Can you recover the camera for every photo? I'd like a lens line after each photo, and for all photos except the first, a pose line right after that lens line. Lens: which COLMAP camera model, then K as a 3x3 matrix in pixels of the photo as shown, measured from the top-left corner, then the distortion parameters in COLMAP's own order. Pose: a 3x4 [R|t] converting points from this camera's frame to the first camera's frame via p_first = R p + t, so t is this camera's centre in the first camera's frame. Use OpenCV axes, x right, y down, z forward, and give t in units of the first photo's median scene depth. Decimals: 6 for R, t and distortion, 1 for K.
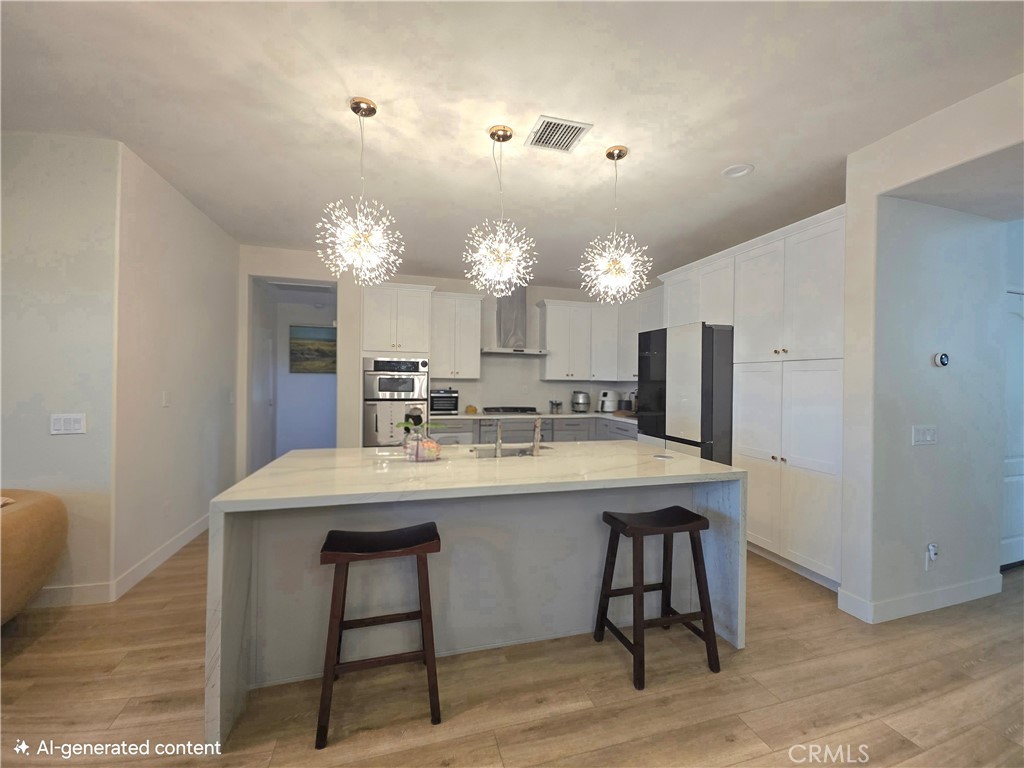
lens RADIAL K [[411.1, 0, 511.0], [0, 411.1, 379.6], [0, 0, 1]] dist [0.021458, -0.013306]
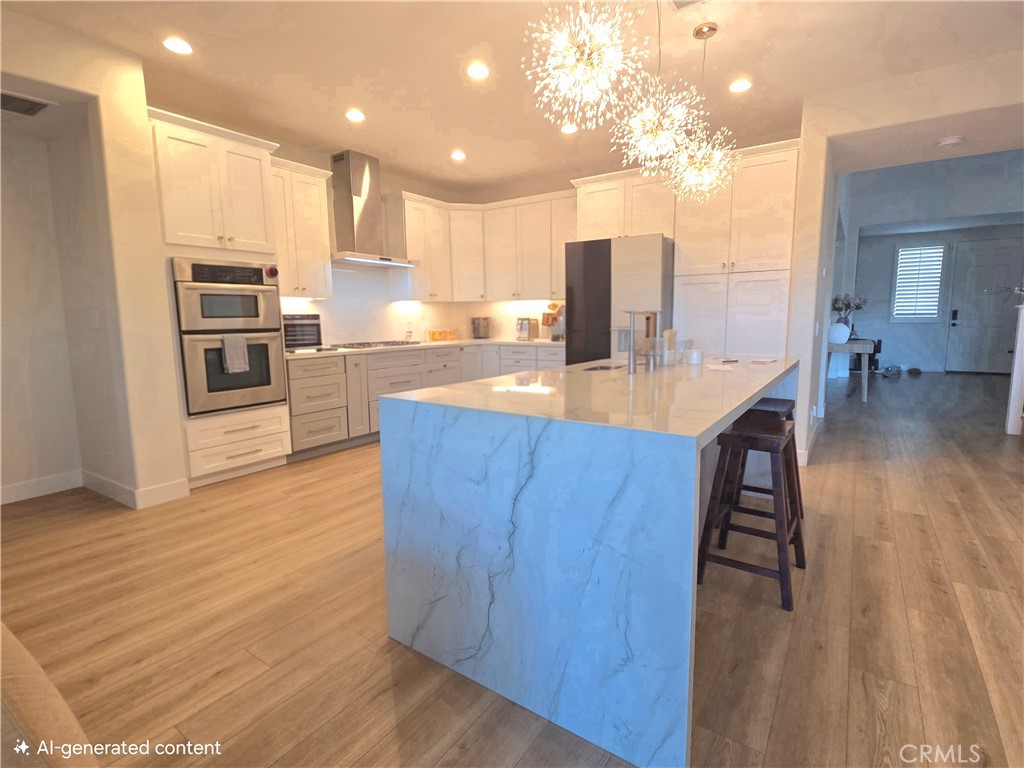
lens RADIAL K [[485.7, 0, 517.9], [0, 485.7, 379.7], [0, 0, 1]] dist [0.001898, -0.000297]
pose [[0.777702, -0.107154, 0.619433, -0.403379], [0.019690, 0.989034, 0.146369, 0.023571], [-0.628325, -0.101635, 0.771284, 0.177597]]
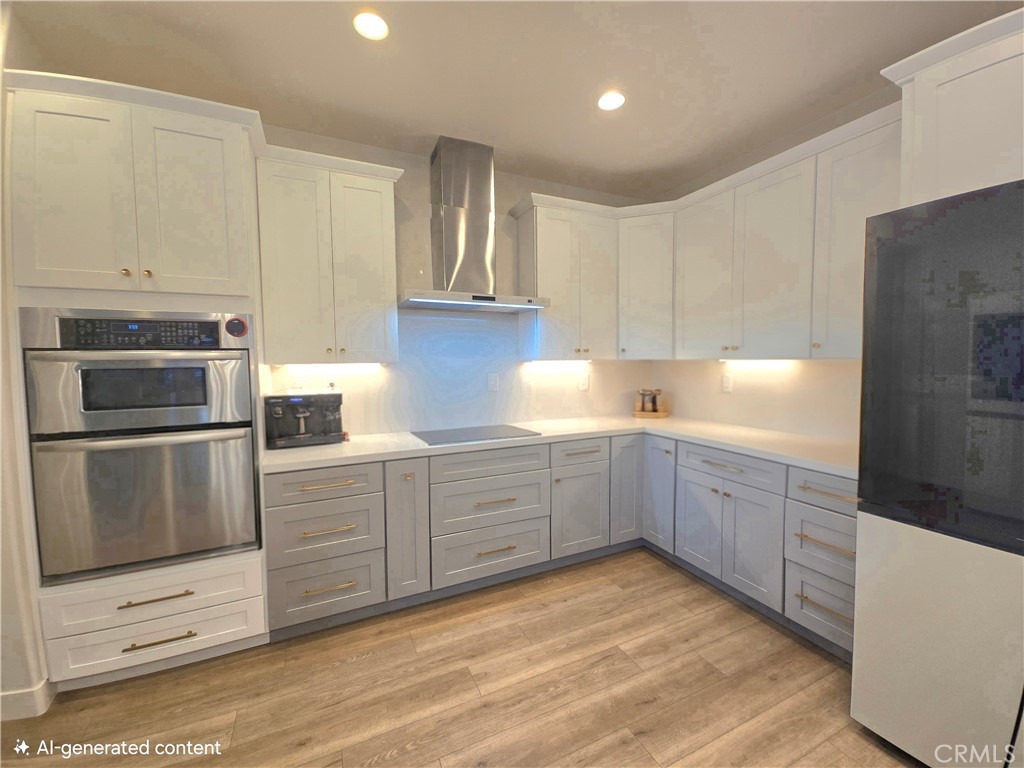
lens RADIAL K [[415.2, 0, 511.8], [0, 415.2, 379.5], [0, 0, 1]] dist [0.012527, -0.006987]
pose [[0.989866, -0.033775, 0.137928, -0.019752], [0.026240, 0.998081, 0.056088, -0.005830], [-0.139557, -0.051901, 0.988853, 0.605541]]
